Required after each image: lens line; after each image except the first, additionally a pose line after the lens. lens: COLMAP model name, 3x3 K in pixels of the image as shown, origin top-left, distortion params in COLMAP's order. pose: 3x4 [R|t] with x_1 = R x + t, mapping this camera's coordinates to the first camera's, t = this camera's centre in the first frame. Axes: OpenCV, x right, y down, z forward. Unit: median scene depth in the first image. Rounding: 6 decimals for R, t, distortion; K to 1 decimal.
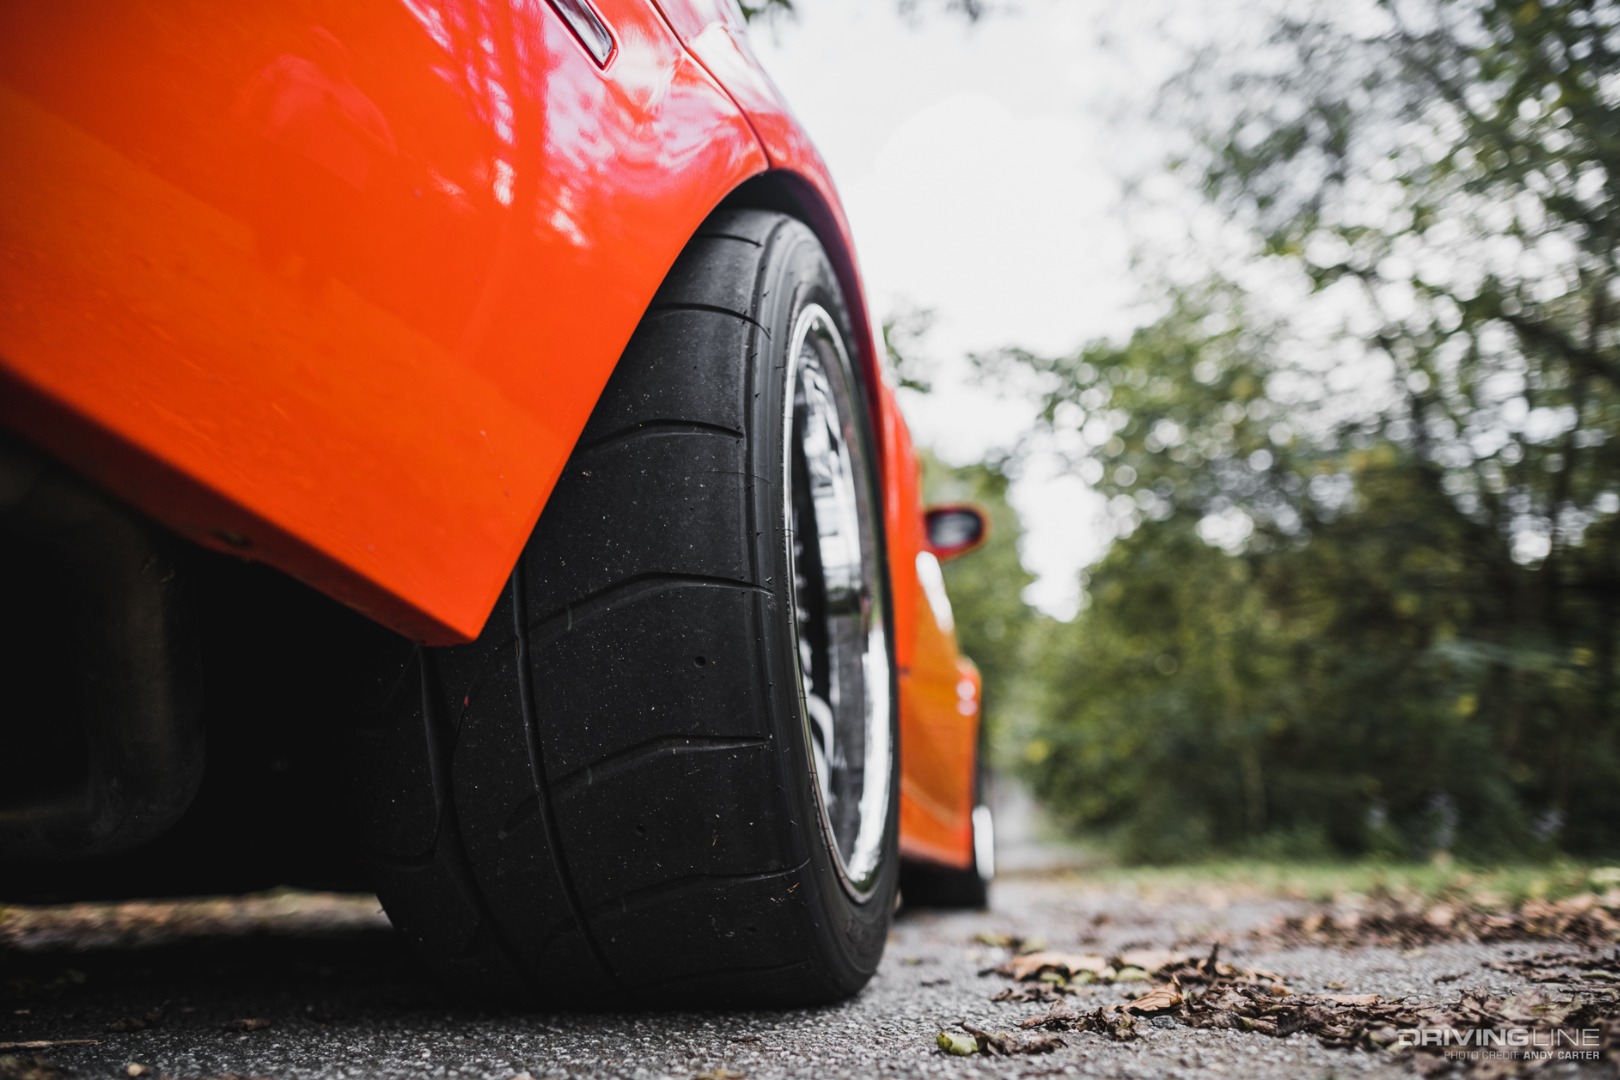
lens RADIAL K [[1128.0, 0, 810.0], [0, 1128.0, 540.0], [0, 0, 1]] dist [-0.003738, -0.001002]
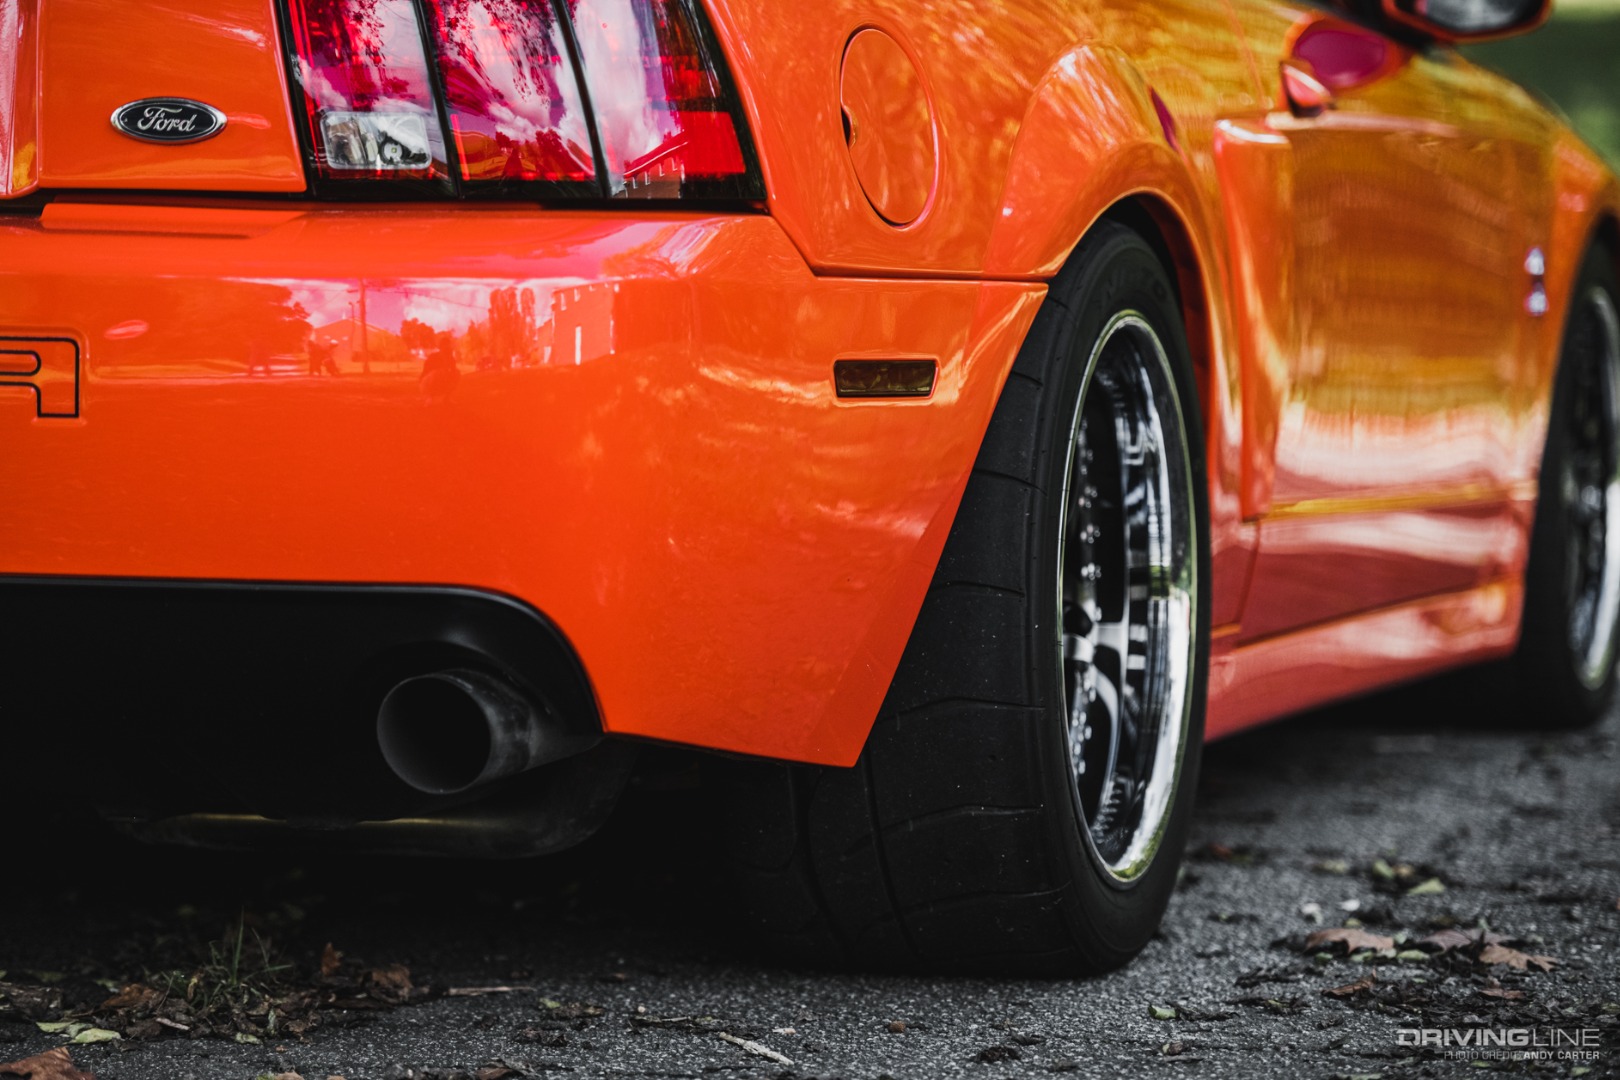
lens RADIAL K [[6779.3, 0, 810.0], [0, 6779.3, 540.0], [0, 0, 1]] dist [0.816955, -0.279898]
pose [[0.996582, 0.028716, -0.077459, 0.313200], [0.000317, 0.936302, 0.351195, -3.011216], [0.082610, -0.350019, 0.933093, -6.591399]]
